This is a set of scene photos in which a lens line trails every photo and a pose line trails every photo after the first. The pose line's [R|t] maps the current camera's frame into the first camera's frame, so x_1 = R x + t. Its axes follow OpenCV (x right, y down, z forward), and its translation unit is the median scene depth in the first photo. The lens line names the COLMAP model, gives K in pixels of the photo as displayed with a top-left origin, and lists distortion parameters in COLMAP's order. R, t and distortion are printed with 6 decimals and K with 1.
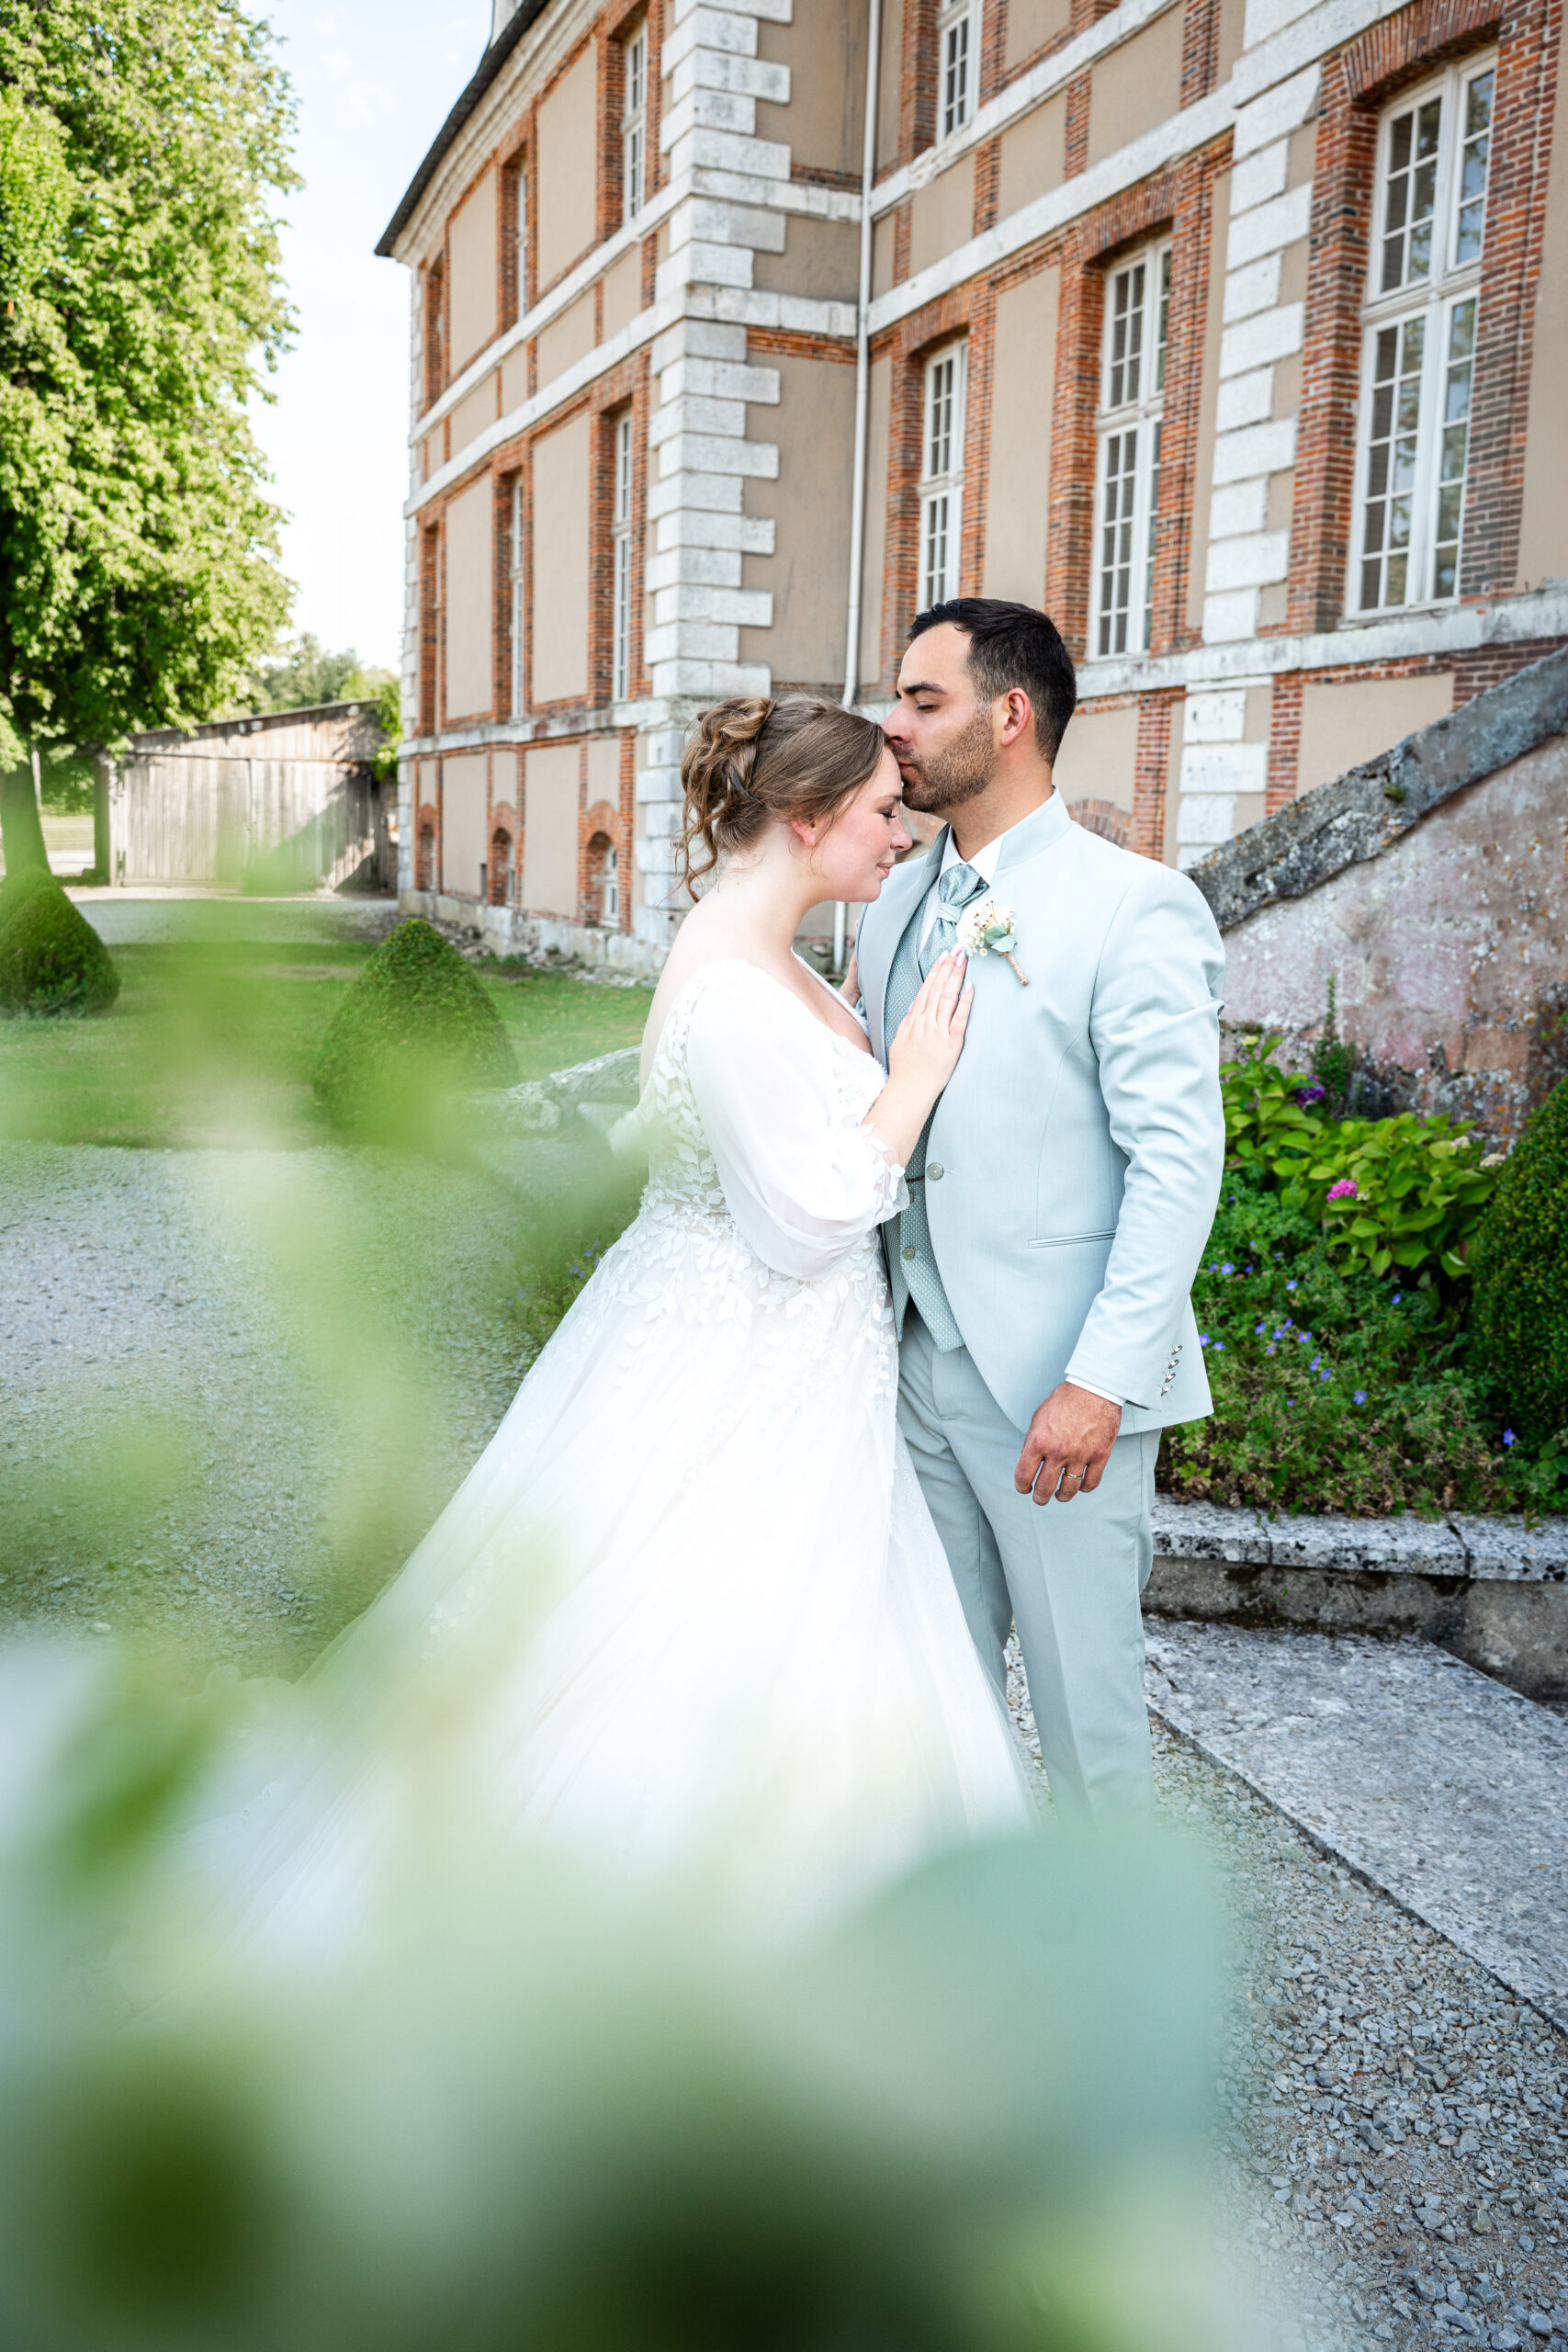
lens RADIAL K [[1924.3, 0, 784.0], [0, 1924.3, 1176.0], [0, 0, 1]] dist [-0.088012, 0.087623]
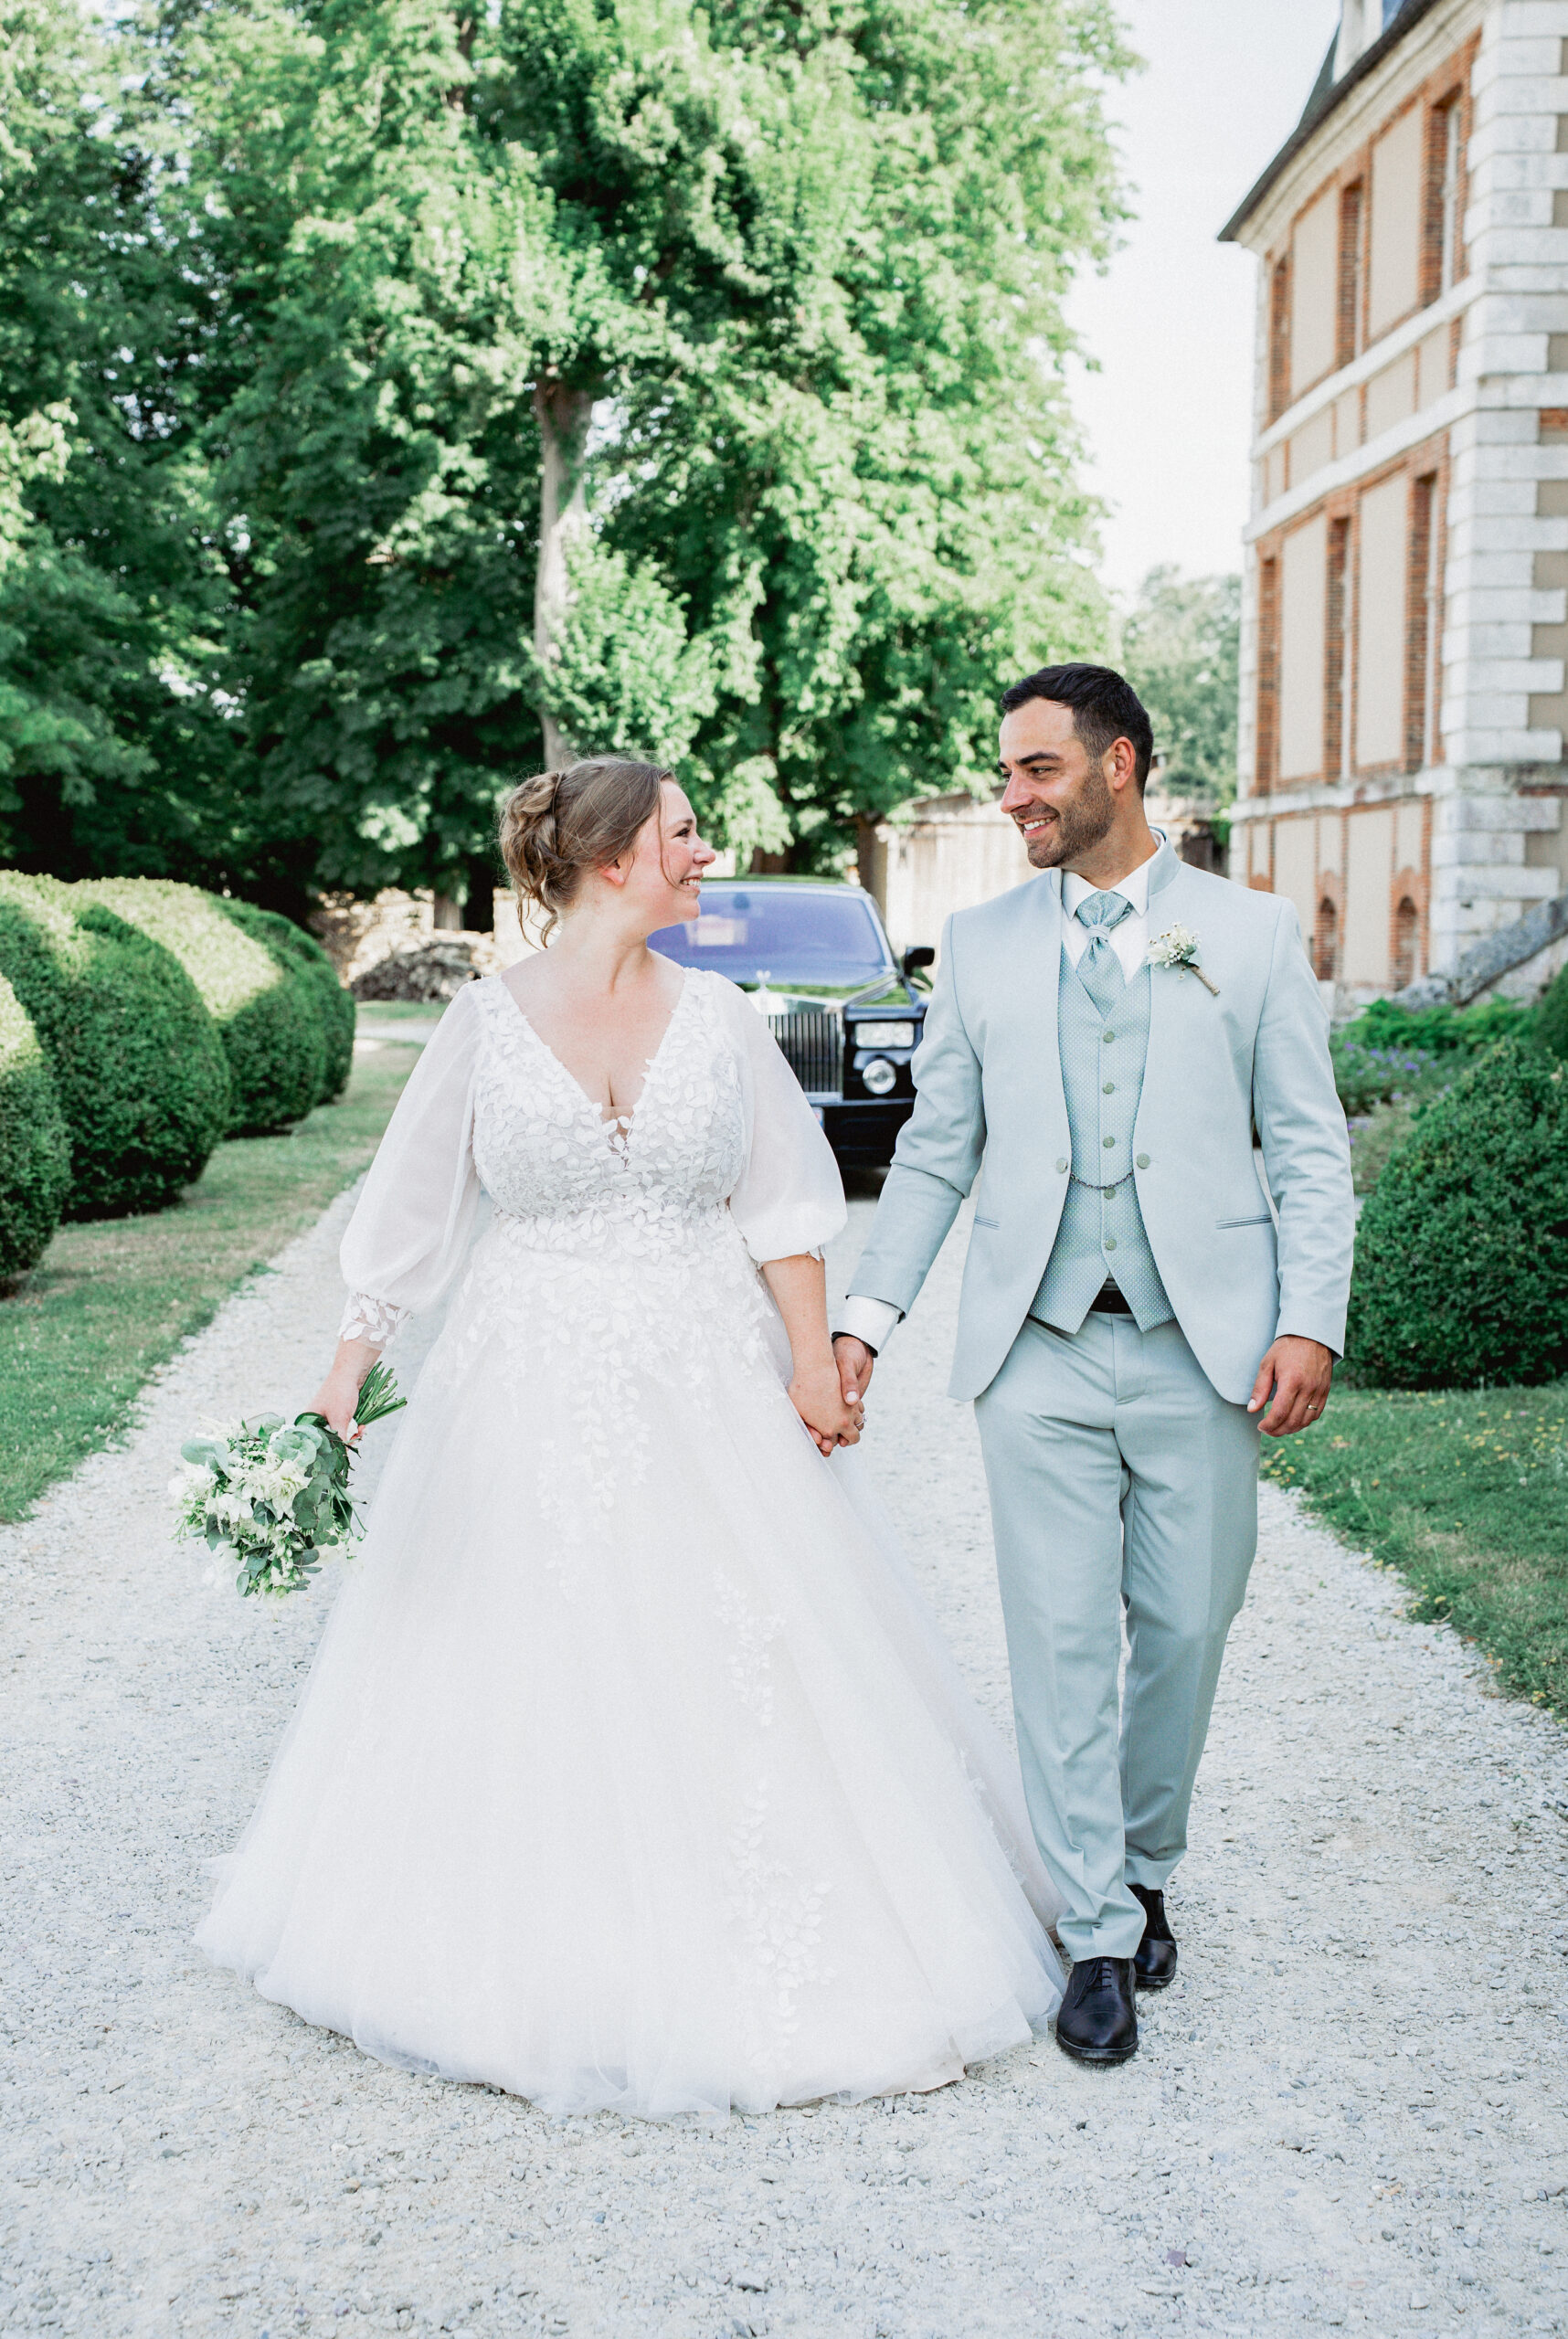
lens RADIAL K [[3294.1, 0, 784.0], [0, 3294.1, 1169.5], [0, 0, 1]] dist [0.328315, -0.010956]
pose [[0.939738, -0.002676, -0.341886, 0.091881], [-0.032195, 0.994833, -0.096281, 0.066824], [0.340377, 0.101486, 0.934796, -0.344608]]
